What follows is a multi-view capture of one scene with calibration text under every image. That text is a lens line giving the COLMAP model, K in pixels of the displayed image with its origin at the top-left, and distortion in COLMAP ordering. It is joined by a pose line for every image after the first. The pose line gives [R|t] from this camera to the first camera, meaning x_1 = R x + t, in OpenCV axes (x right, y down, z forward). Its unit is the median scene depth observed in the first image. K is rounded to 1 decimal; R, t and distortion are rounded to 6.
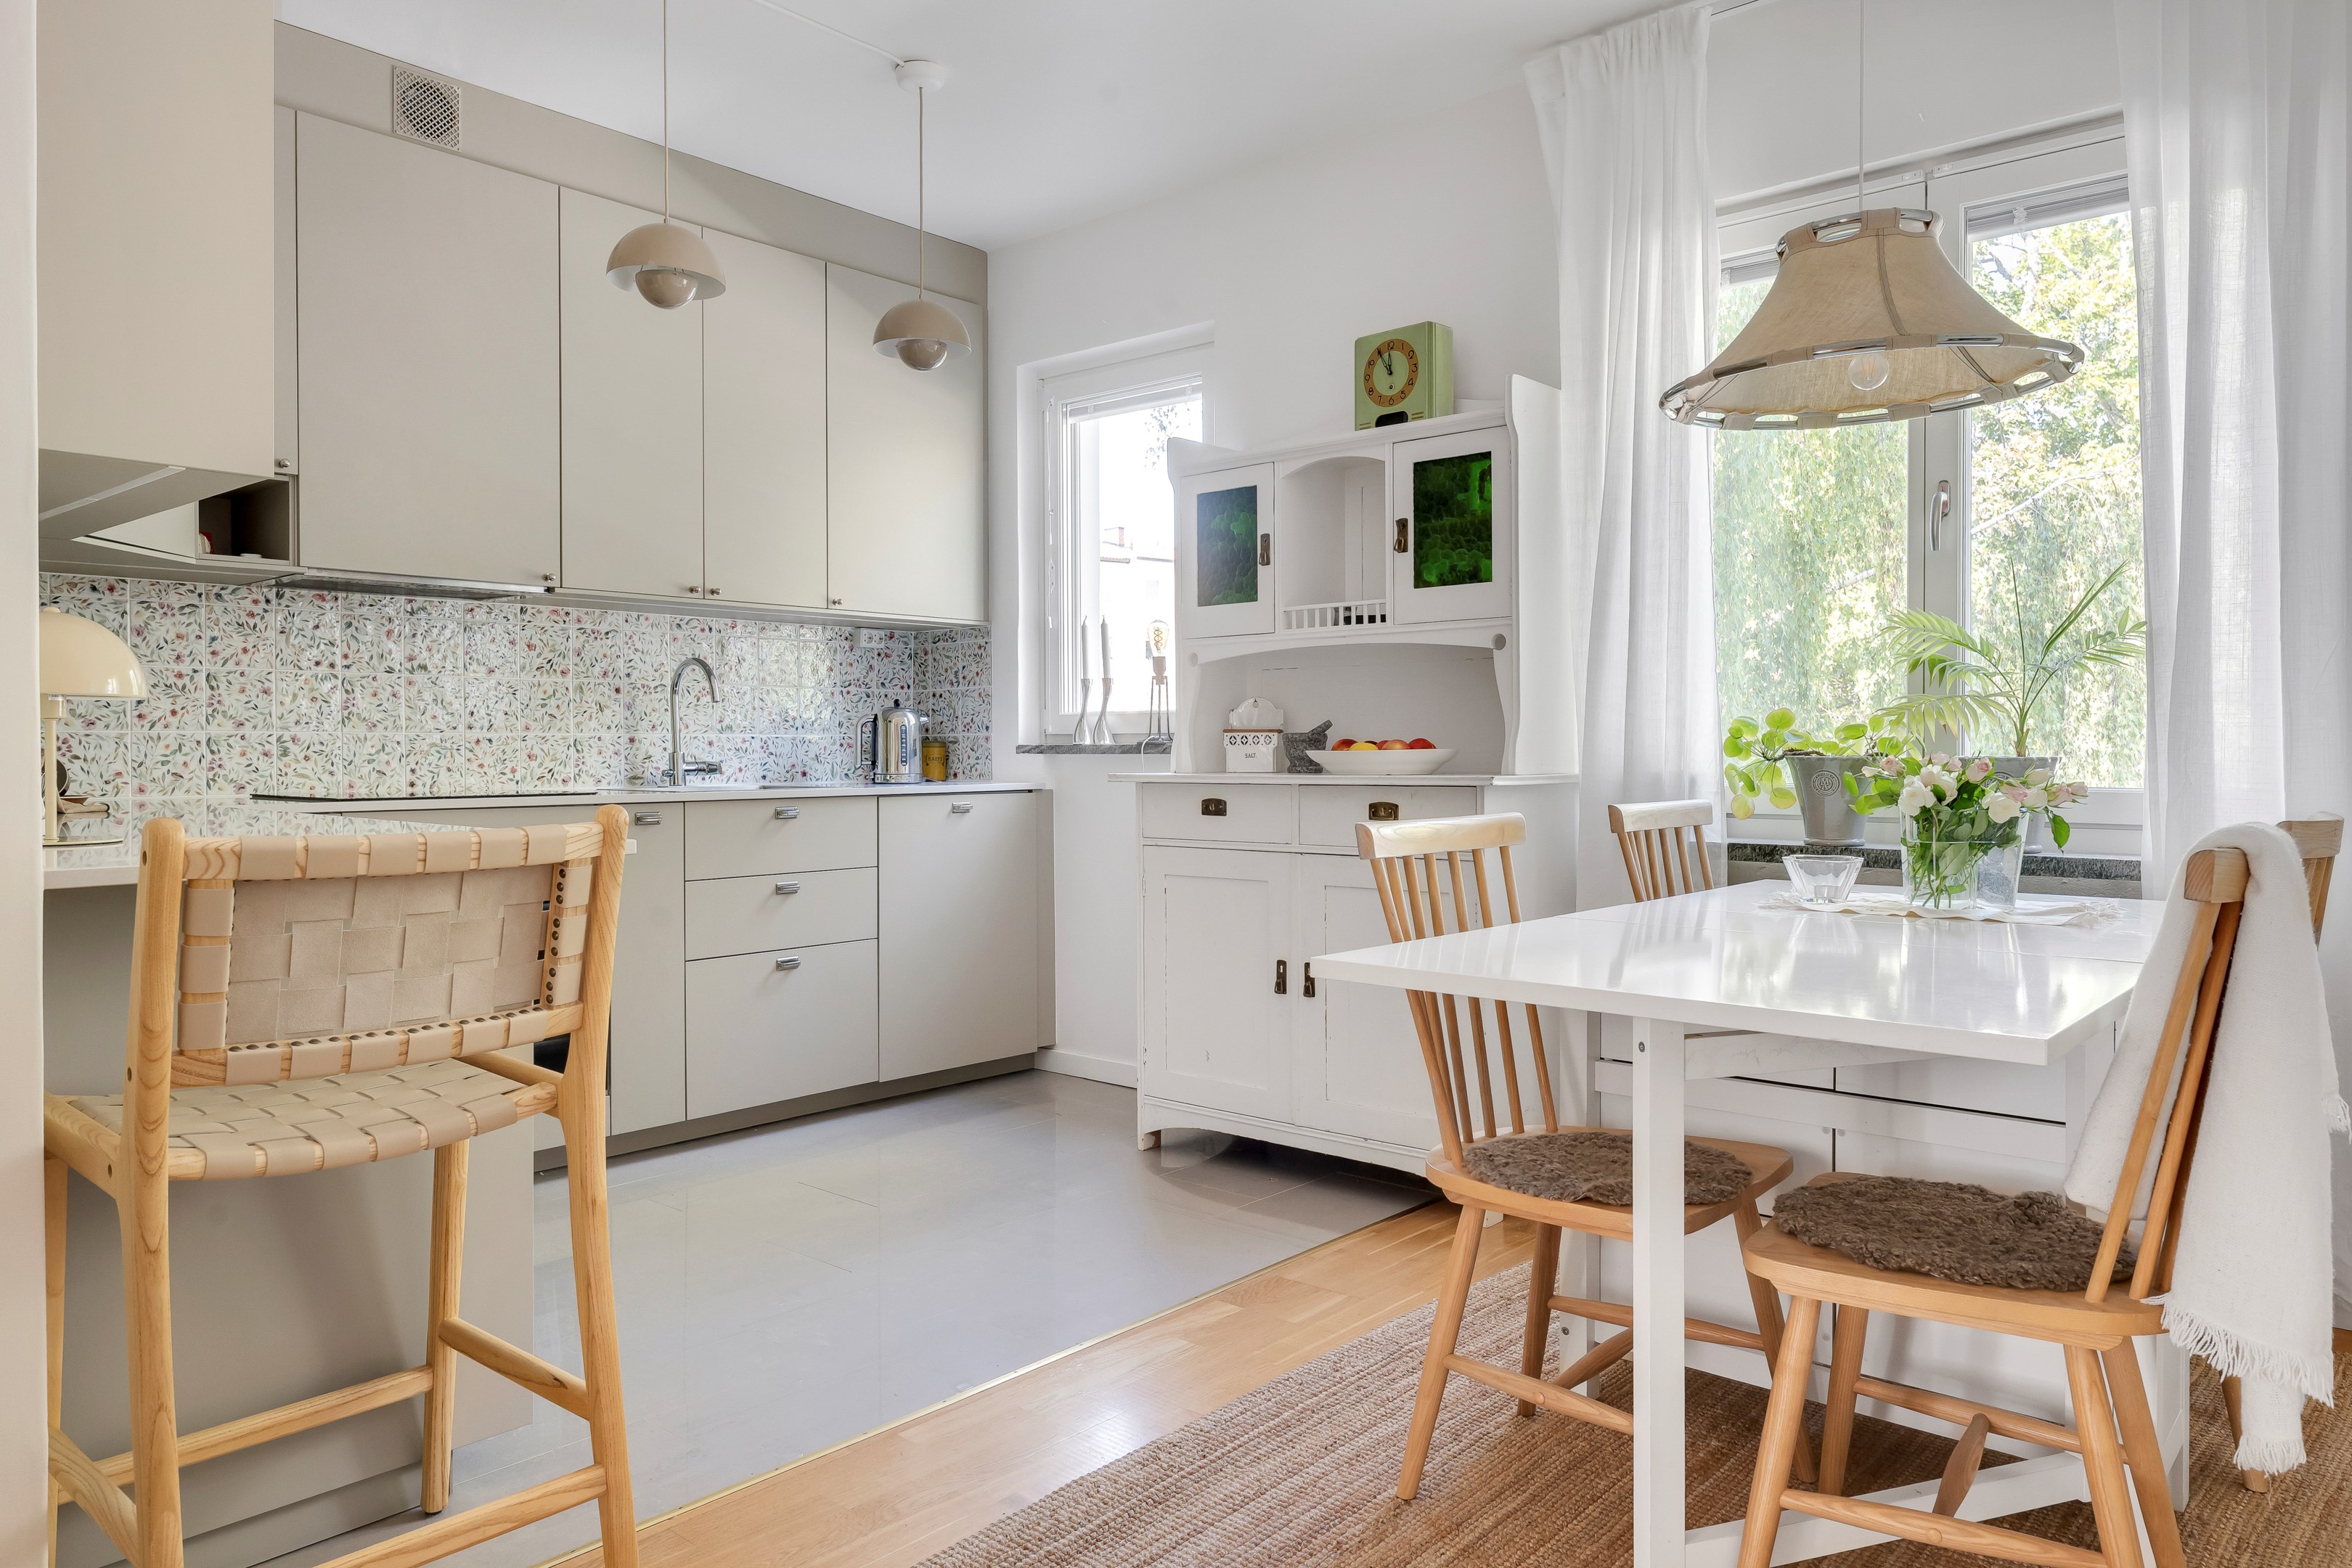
lens RADIAL K [[1509.8, 0, 1194.3], [0, 1509.8, 758.5], [0, 0, 1]] dist [-0.003877, -0.000189]
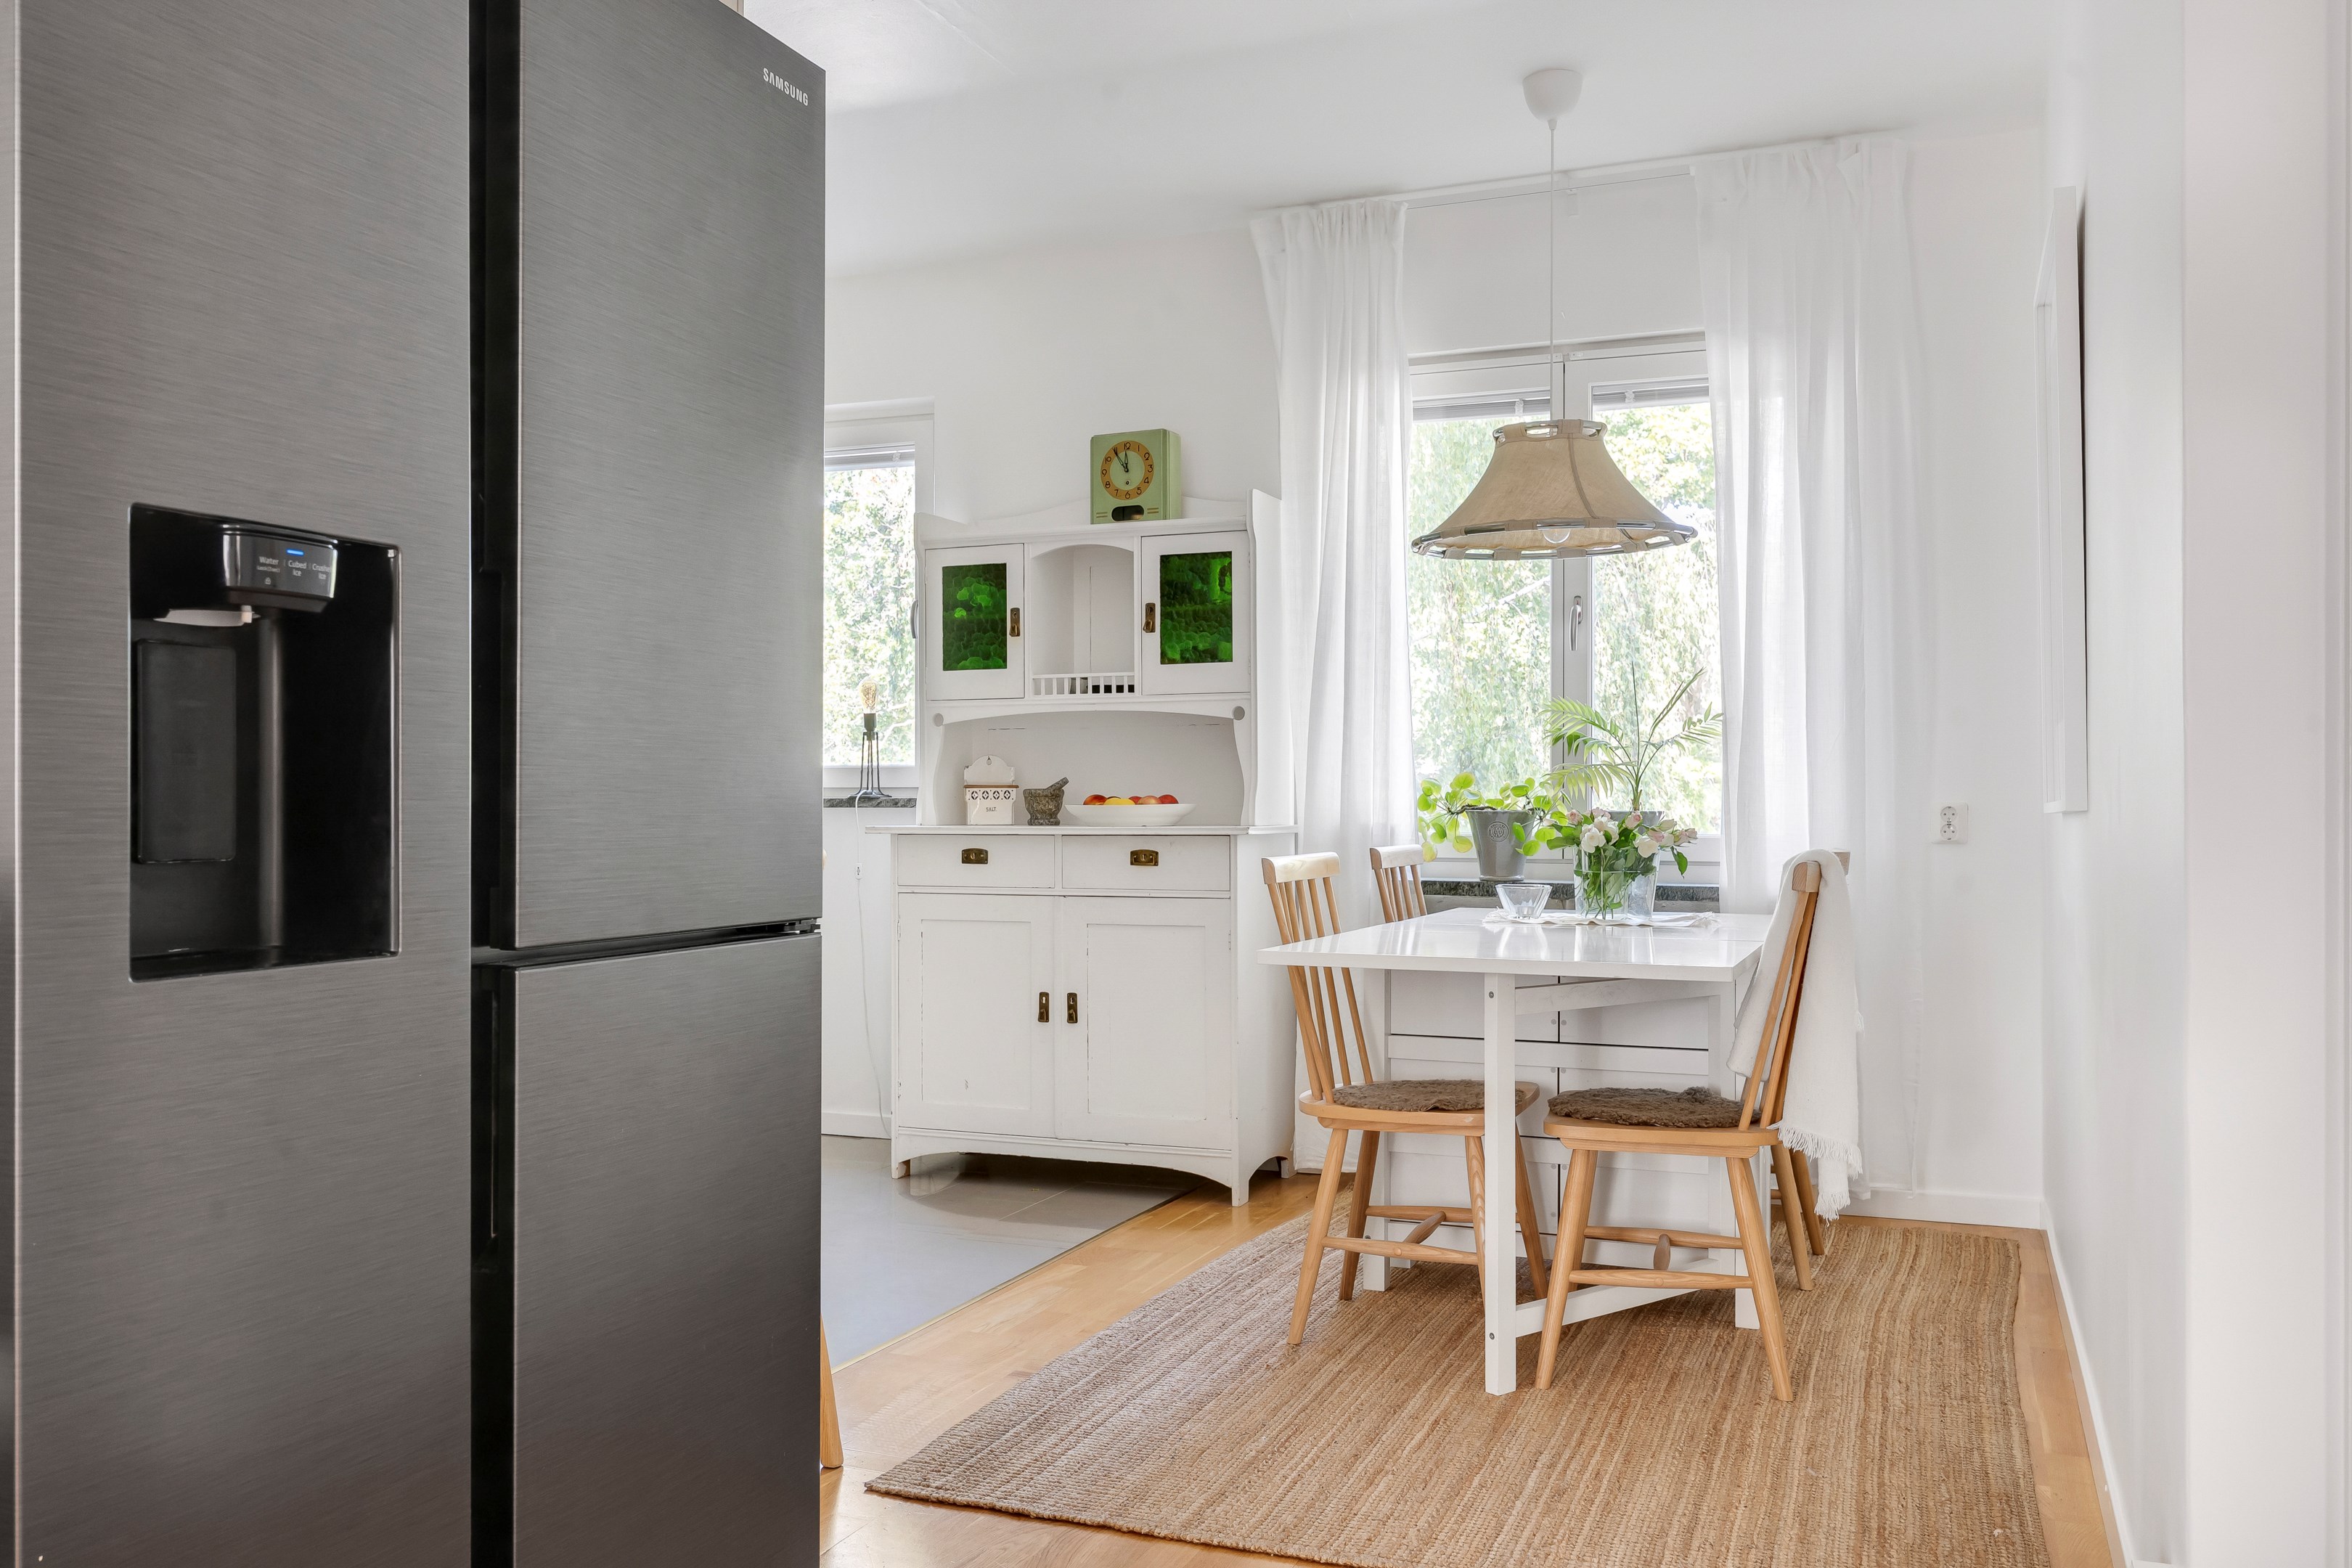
lens RADIAL K [[1832.9, 0, 1176.0], [0, 1832.9, 784.0], [0, 0, 1]] dist [0.000365, 0.001919]
pose [[0.947994, 0.005942, 0.318232, -0.303678], [-0.000703, 0.999862, -0.016574, 0.001861], [-0.318287, 0.015488, 0.947868, -0.345445]]
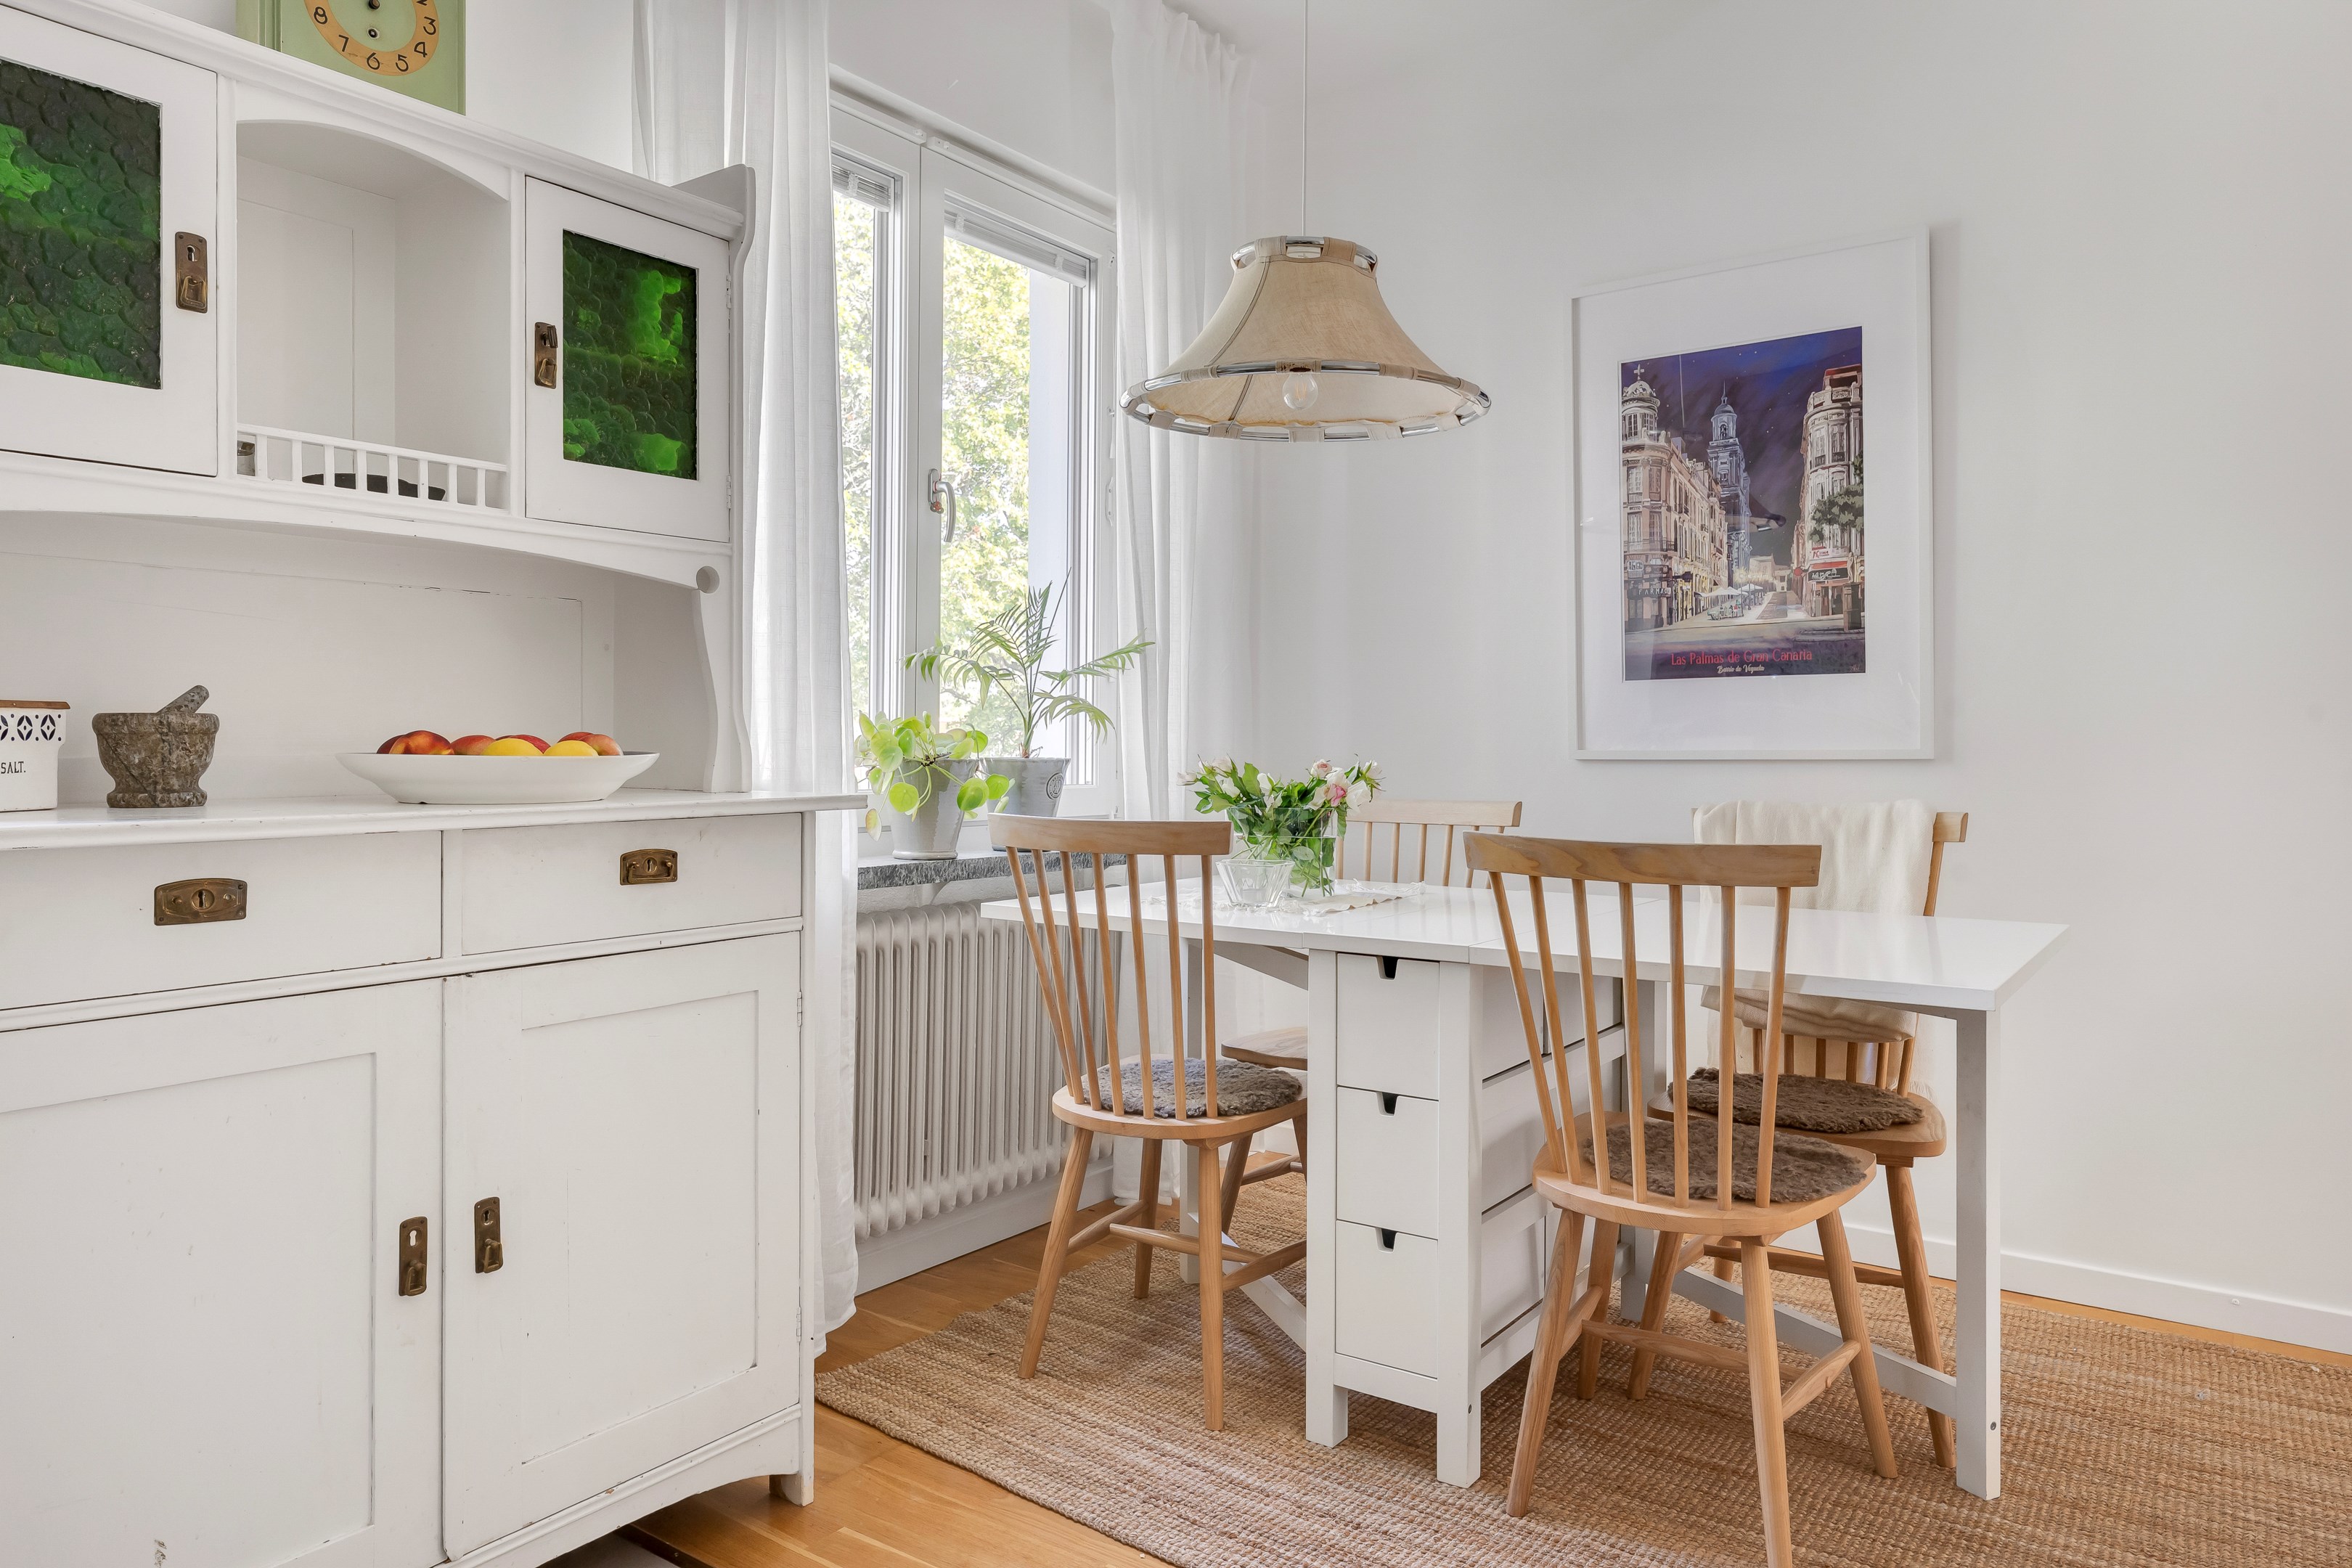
lens RADIAL K [[1555.3, 0, 1176.0], [0, 1555.3, 734.5], [0, 0, 1]] dist [-0.001505, -0.000516]
pose [[-0.074929, 0.008832, 0.997150, -0.456704], [0.003275, 0.999958, -0.008611, -0.007400], [-0.997183, 0.002620, -0.074955, 0.866822]]
